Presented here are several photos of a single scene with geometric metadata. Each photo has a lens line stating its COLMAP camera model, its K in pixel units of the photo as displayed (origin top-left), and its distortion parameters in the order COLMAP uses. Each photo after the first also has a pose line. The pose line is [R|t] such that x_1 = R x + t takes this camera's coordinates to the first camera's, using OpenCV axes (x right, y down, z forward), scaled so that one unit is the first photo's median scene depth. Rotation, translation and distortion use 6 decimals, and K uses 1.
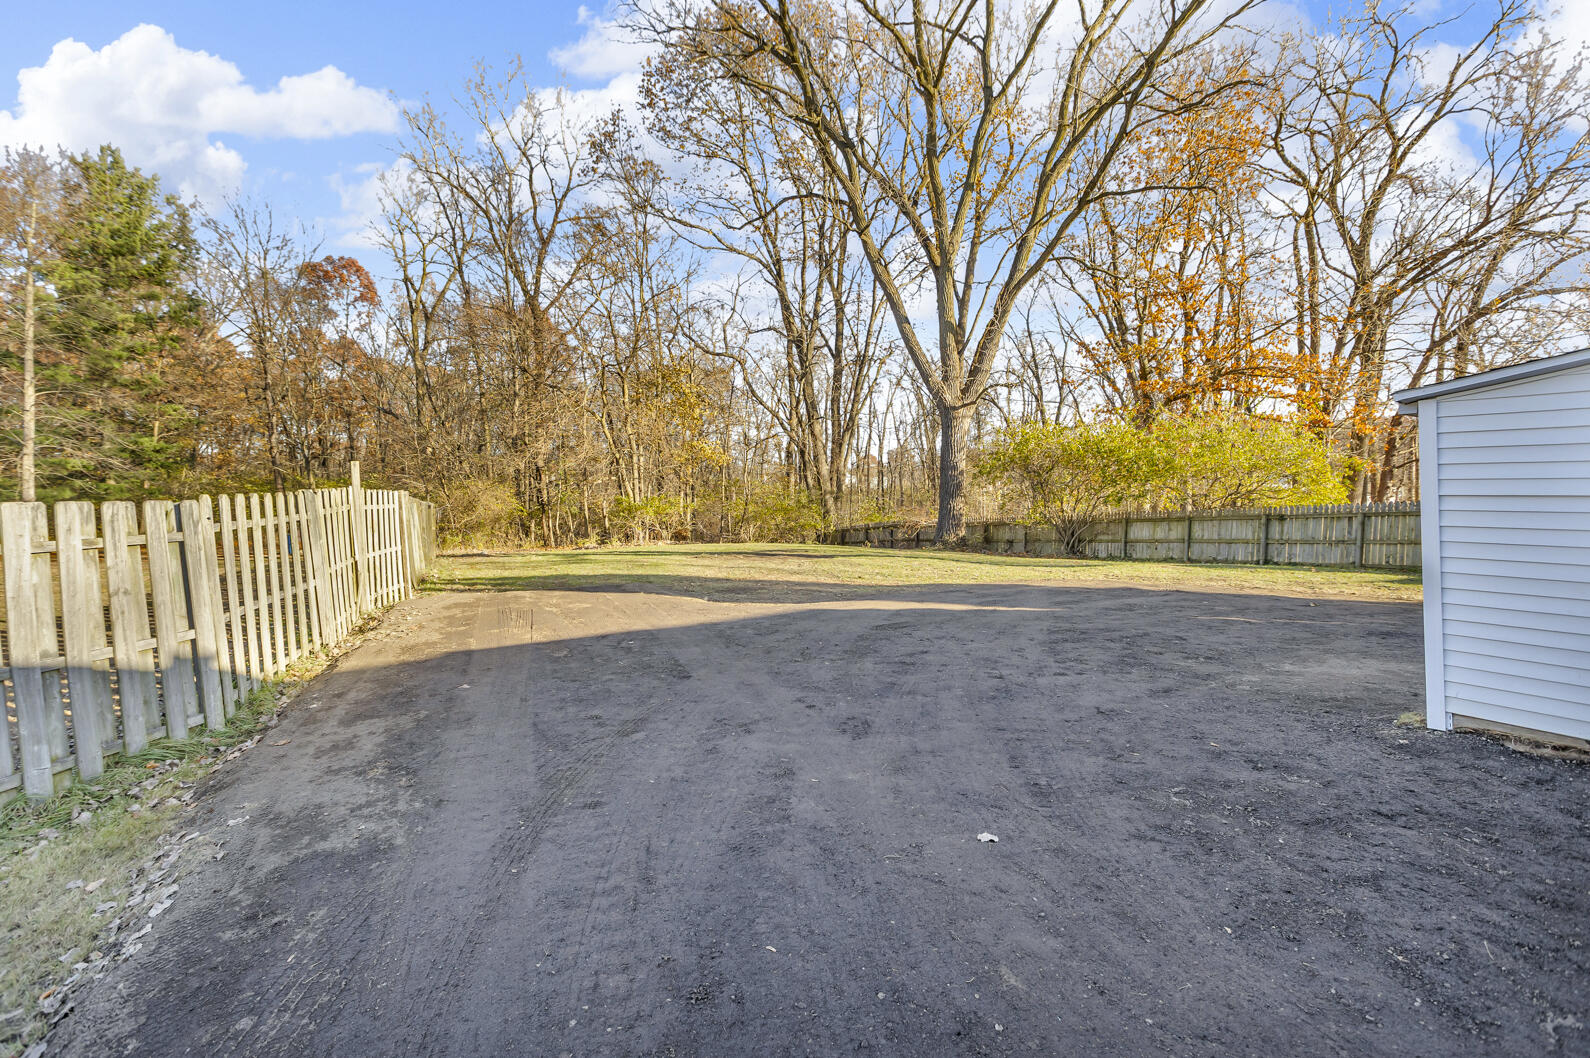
lens RADIAL K [[761.7, 0, 788.4], [0, 761.7, 518.6], [0, 0, 1]] dist [0.003186, 0.001130]
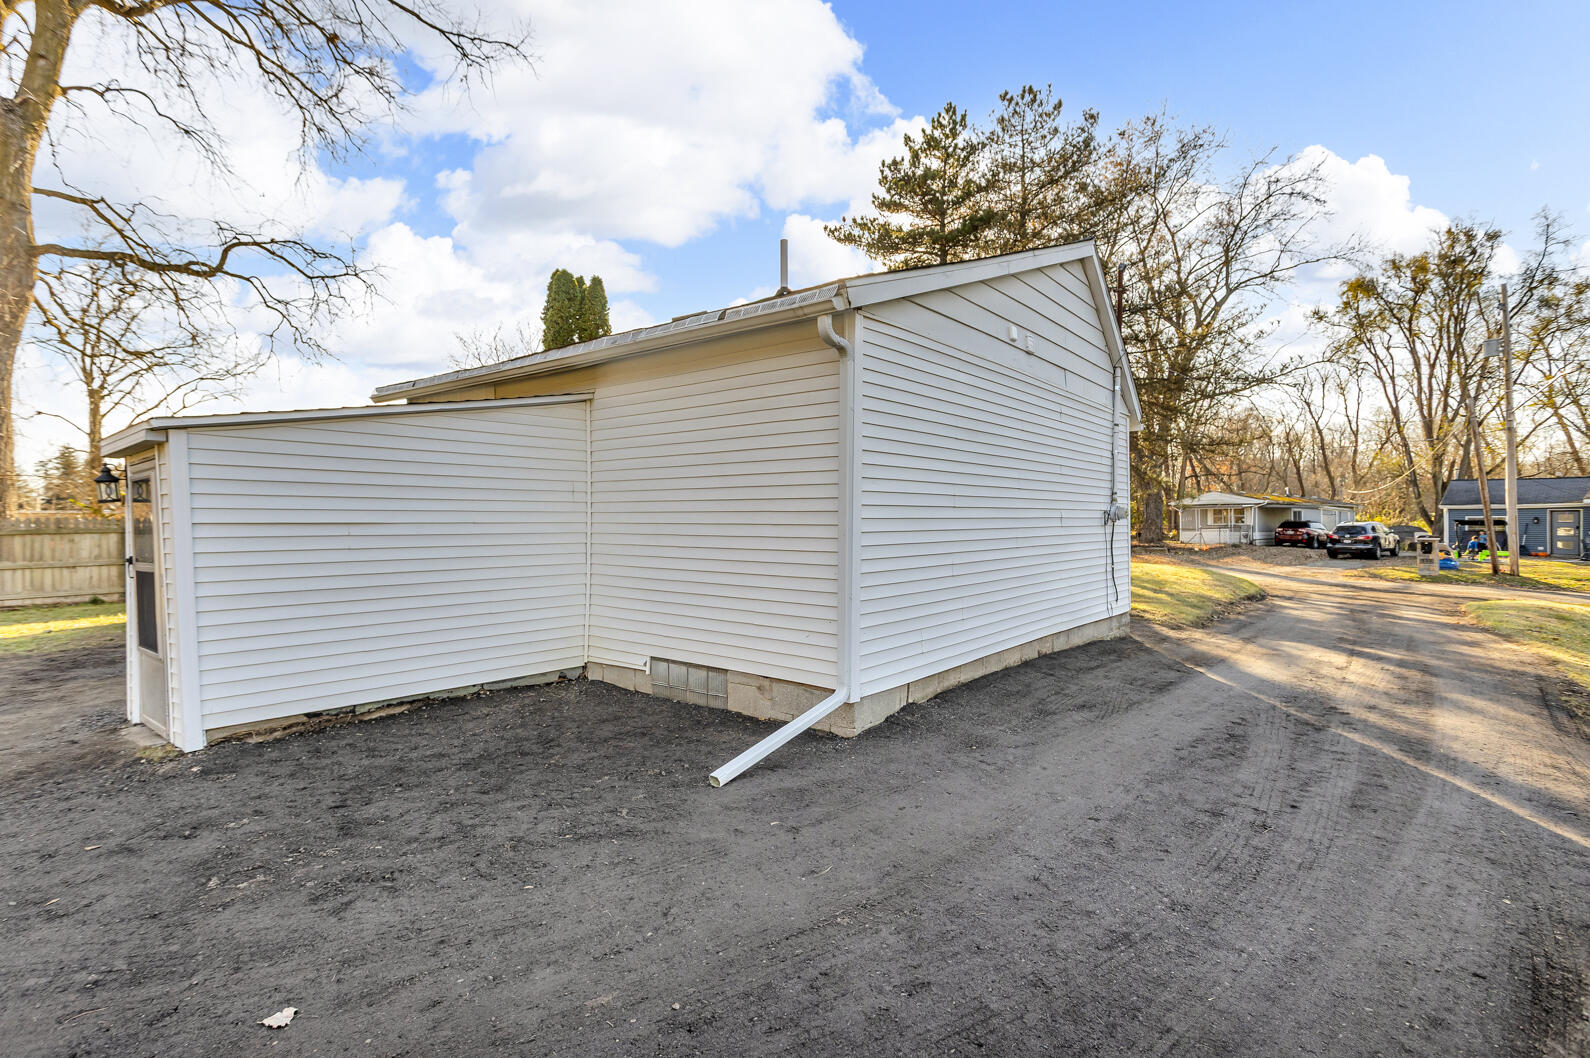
lens RADIAL K [[761.7, 0, 788.4], [0, 761.7, 518.6], [0, 0, 1]] dist [0.003186, 0.001130]
pose [[-0.292296, 0.005080, 0.956314, -0.407199], [0.039579, 0.999193, 0.006790, -0.013061], [-0.955509, 0.039835, -0.292261, 0.571943]]
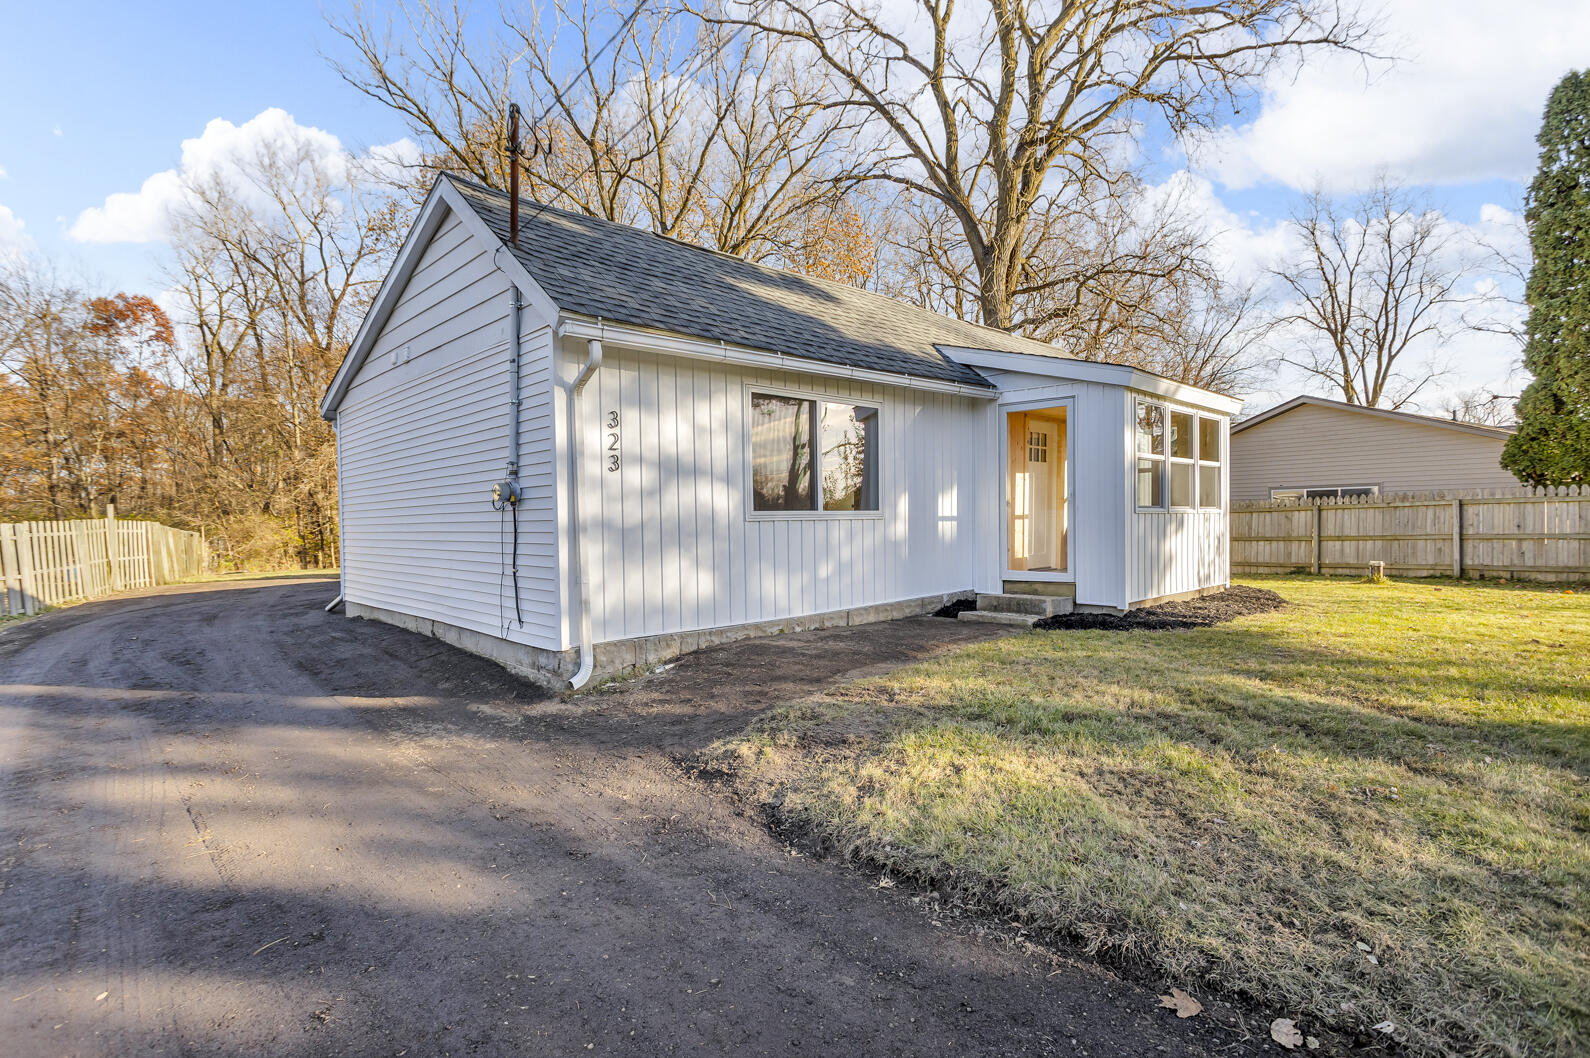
lens RADIAL K [[761.7, 0, 788.4], [0, 761.7, 518.6], [0, 0, 1]] dist [0.003186, 0.001130]
pose [[0.985103, -0.014370, 0.171365, 0.365902], [0.020888, 0.999123, -0.036297, 0.029442], [-0.170693, 0.039336, 0.984539, -0.547255]]
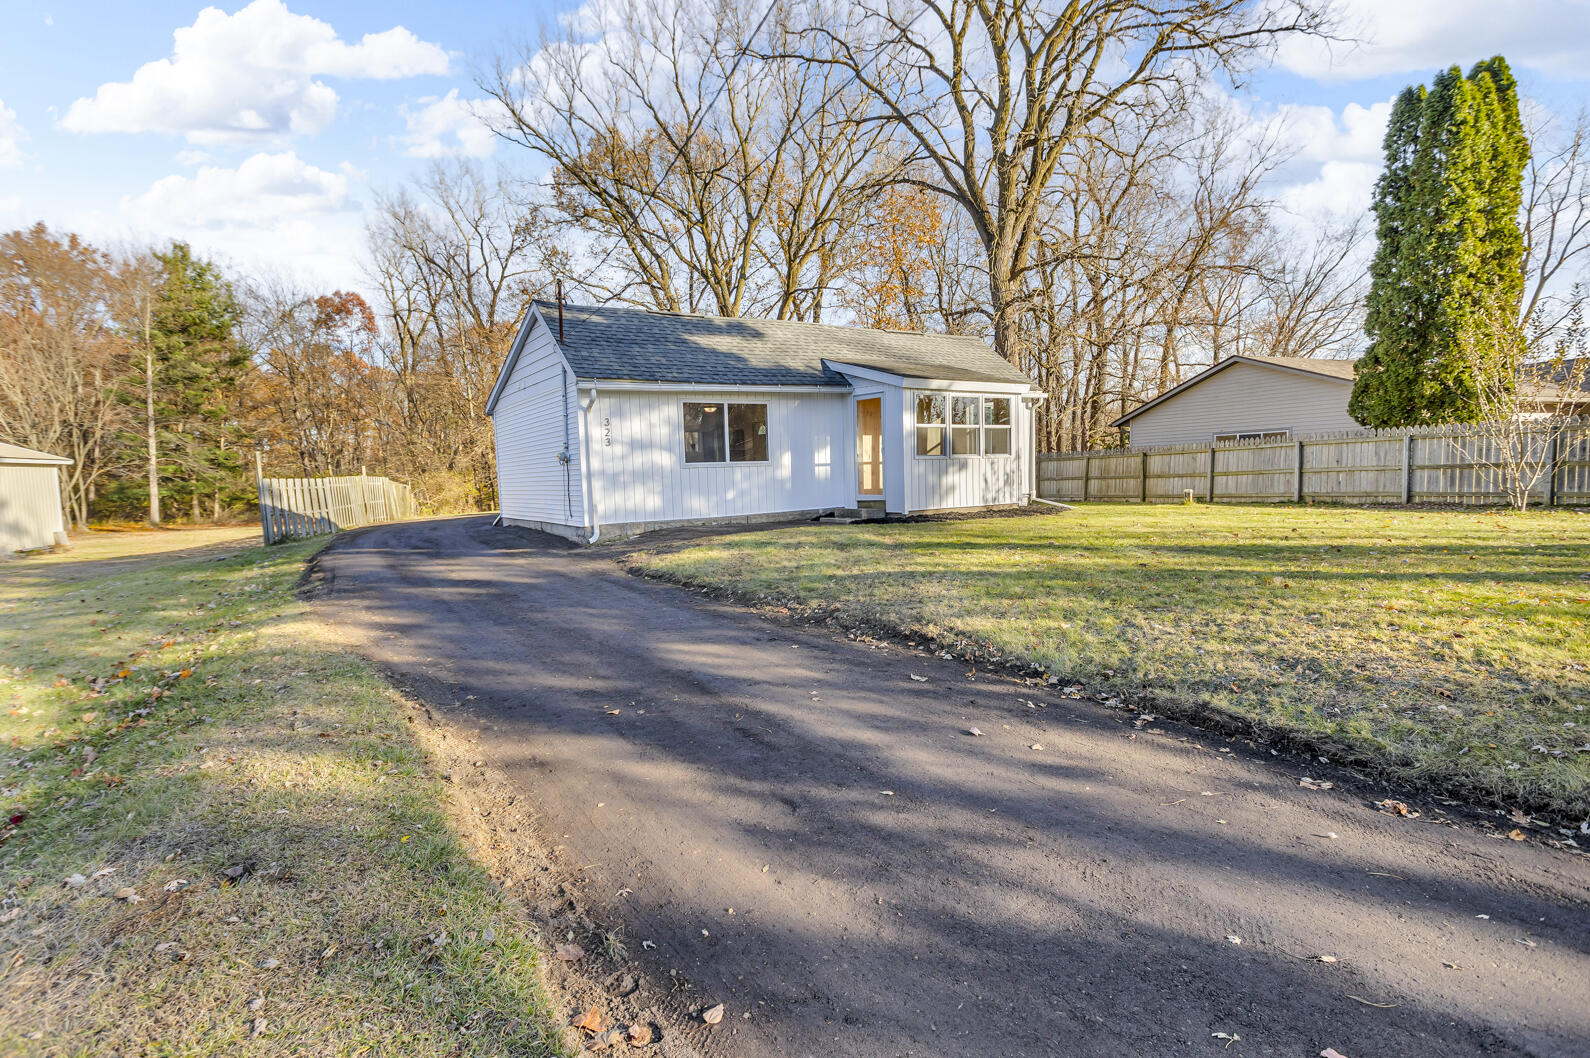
lens RADIAL K [[761.7, 0, 788.4], [0, 761.7, 518.6], [0, 0, 1]] dist [0.003186, 0.001130]
pose [[0.999405, -0.032802, -0.010699, 0.526469], [0.033057, 0.999150, 0.024627, 0.051863], [0.009882, -0.024966, 0.999639, -0.933953]]
